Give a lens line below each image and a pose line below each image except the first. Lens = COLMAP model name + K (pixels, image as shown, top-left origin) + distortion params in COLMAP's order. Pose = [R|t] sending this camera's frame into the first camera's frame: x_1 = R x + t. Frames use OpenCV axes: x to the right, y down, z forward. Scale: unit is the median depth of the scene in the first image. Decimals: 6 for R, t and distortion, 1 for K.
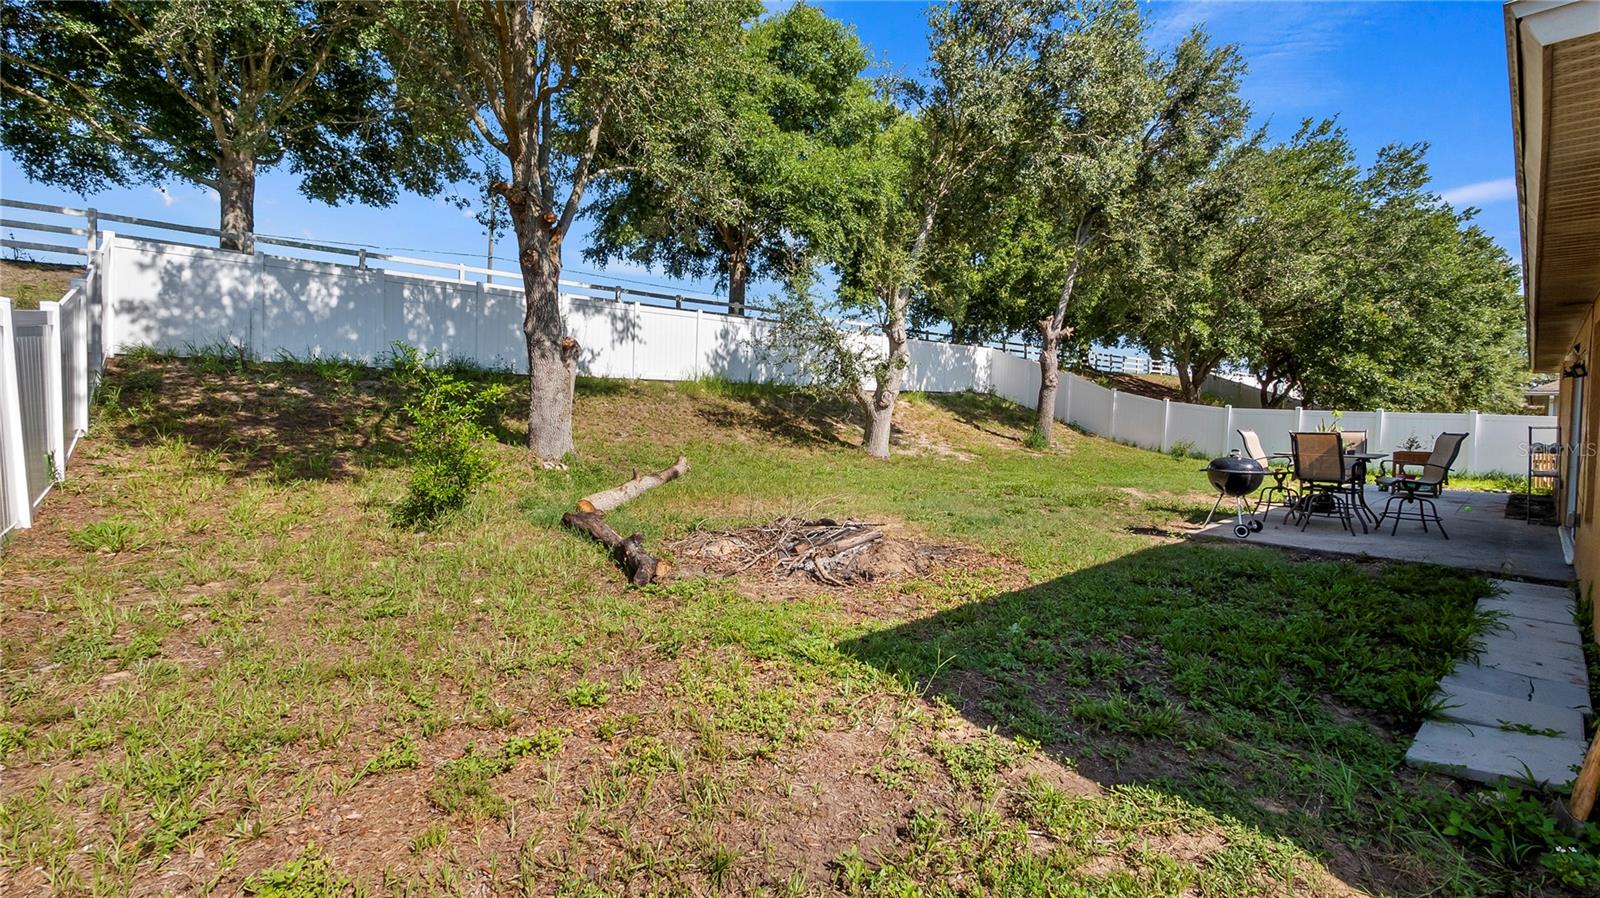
lens RADIAL K [[644.9, 0, 798.9], [0, 644.9, 433.5], [0, 0, 1]] dist [-0.002969, -0.000330]
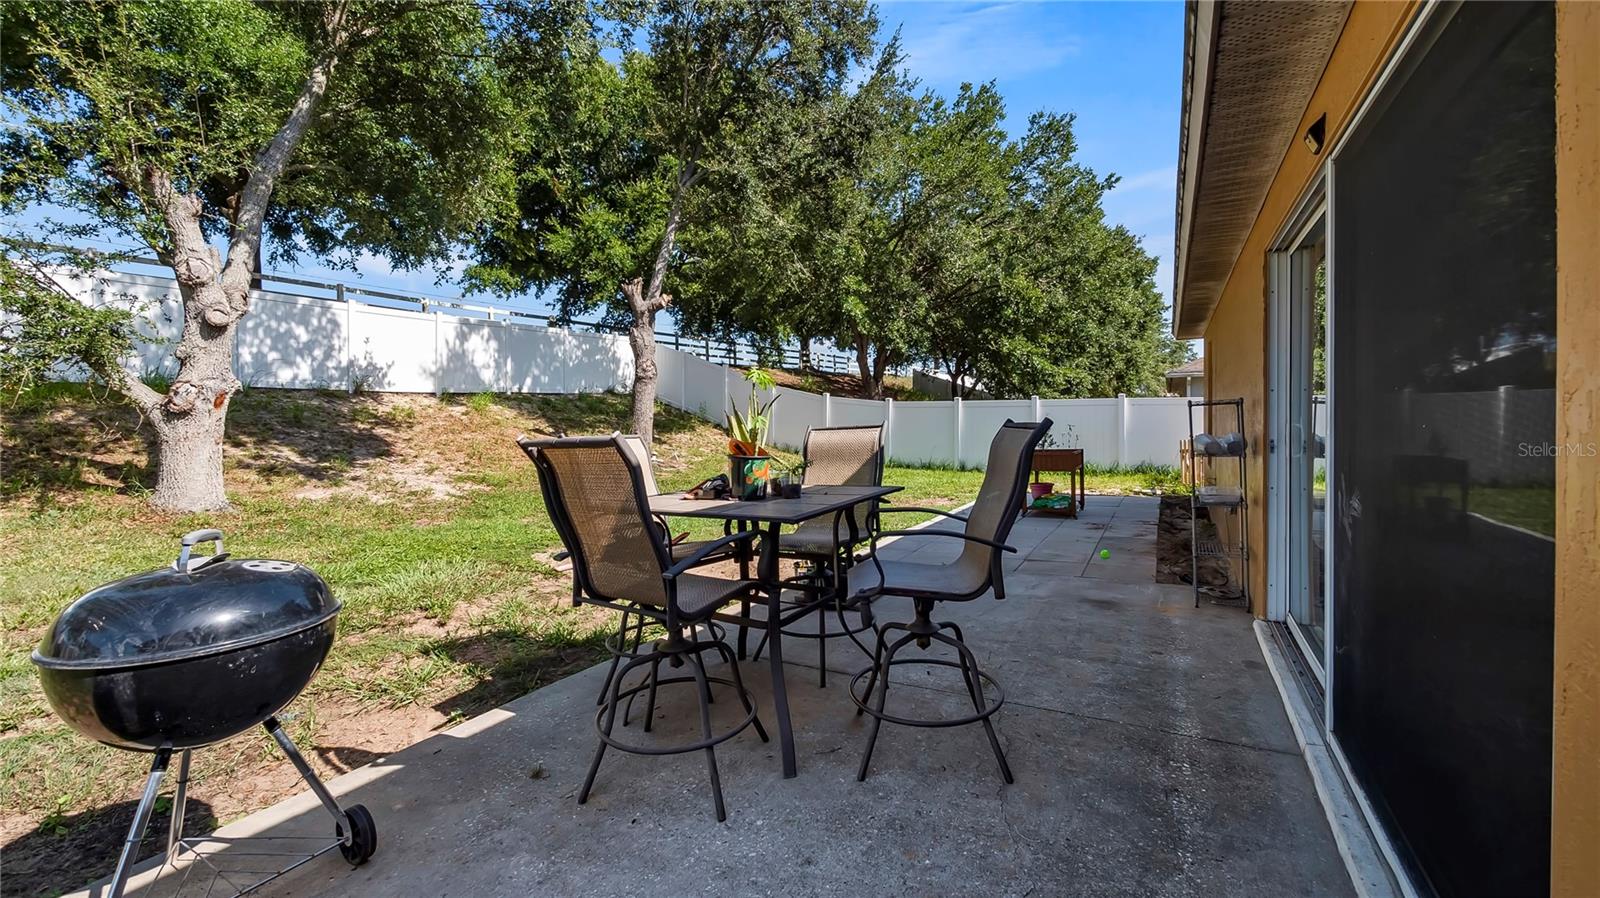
lens RADIAL K [[644.9, 0, 798.9], [0, 644.9, 433.5], [0, 0, 1]] dist [-0.002969, -0.000330]
pose [[0.944366, -0.044697, 0.325846, 0.280426], [0.049530, 0.998751, -0.006547, -0.002028], [-0.325147, 0.022322, 0.945400, 0.257689]]
